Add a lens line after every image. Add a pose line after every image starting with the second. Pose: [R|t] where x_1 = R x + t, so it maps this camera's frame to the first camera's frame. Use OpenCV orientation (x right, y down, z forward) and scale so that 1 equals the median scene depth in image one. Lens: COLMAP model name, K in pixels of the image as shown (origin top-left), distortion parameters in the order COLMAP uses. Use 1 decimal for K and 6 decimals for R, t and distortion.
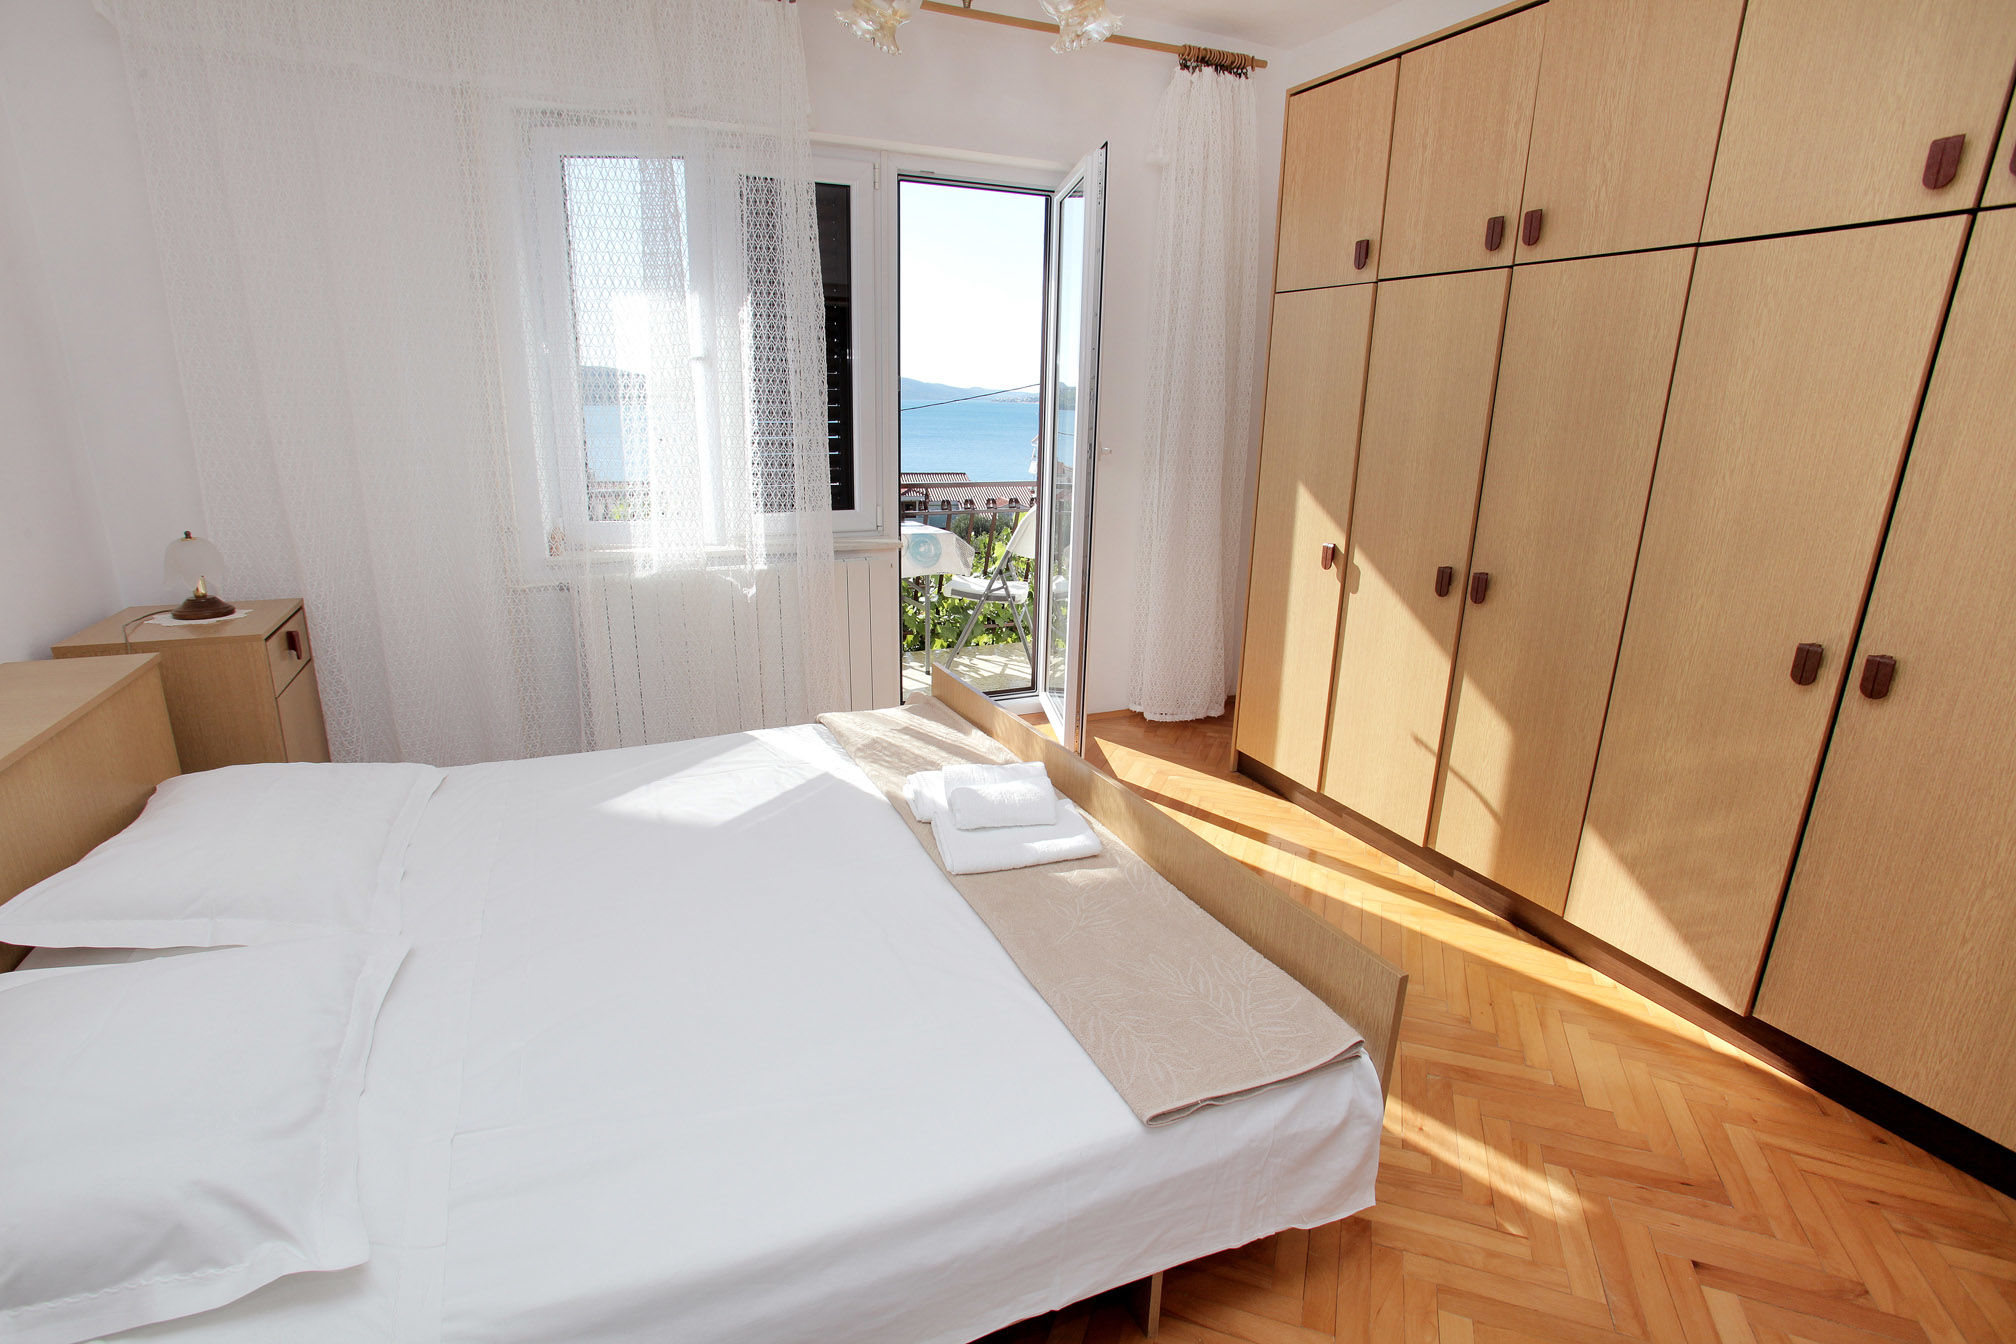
lens RADIAL K [[986.8, 0, 1004.1], [0, 986.8, 682.5], [0, 0, 1]] dist [-0.072970, 0.031693]
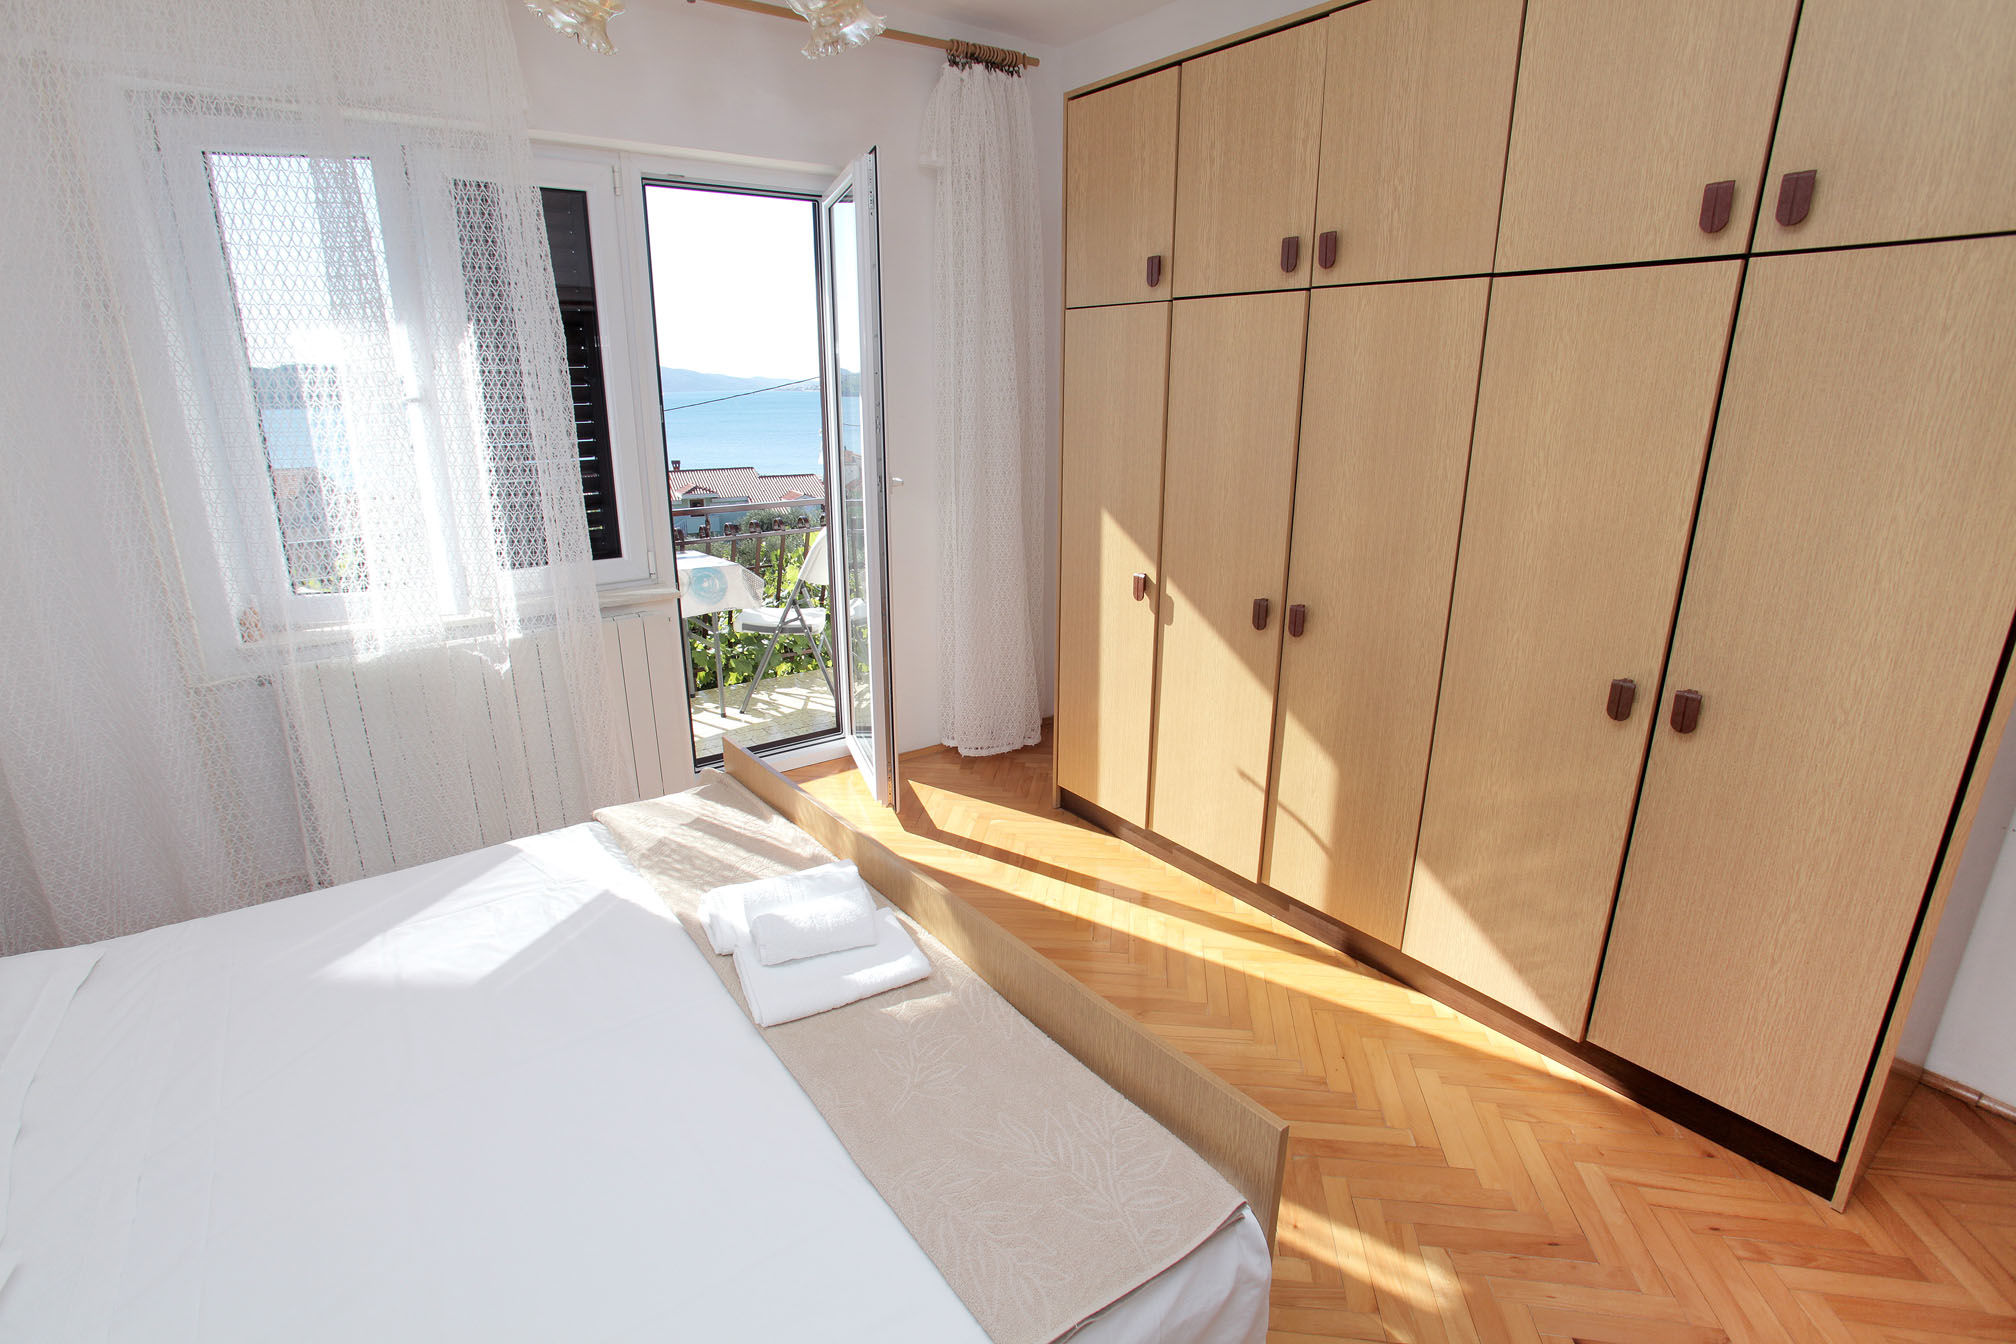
lens RADIAL K [[986.8, 0, 1003.1], [0, 986.8, 684.5], [0, 0, 1]] dist [-0.072970, 0.031693]
pose [[0.978200, -0.080421, 0.191460, 0.010379], [0.077382, 0.996729, 0.023309, -0.076727], [-0.192708, -0.007986, 0.981224, 0.092624]]
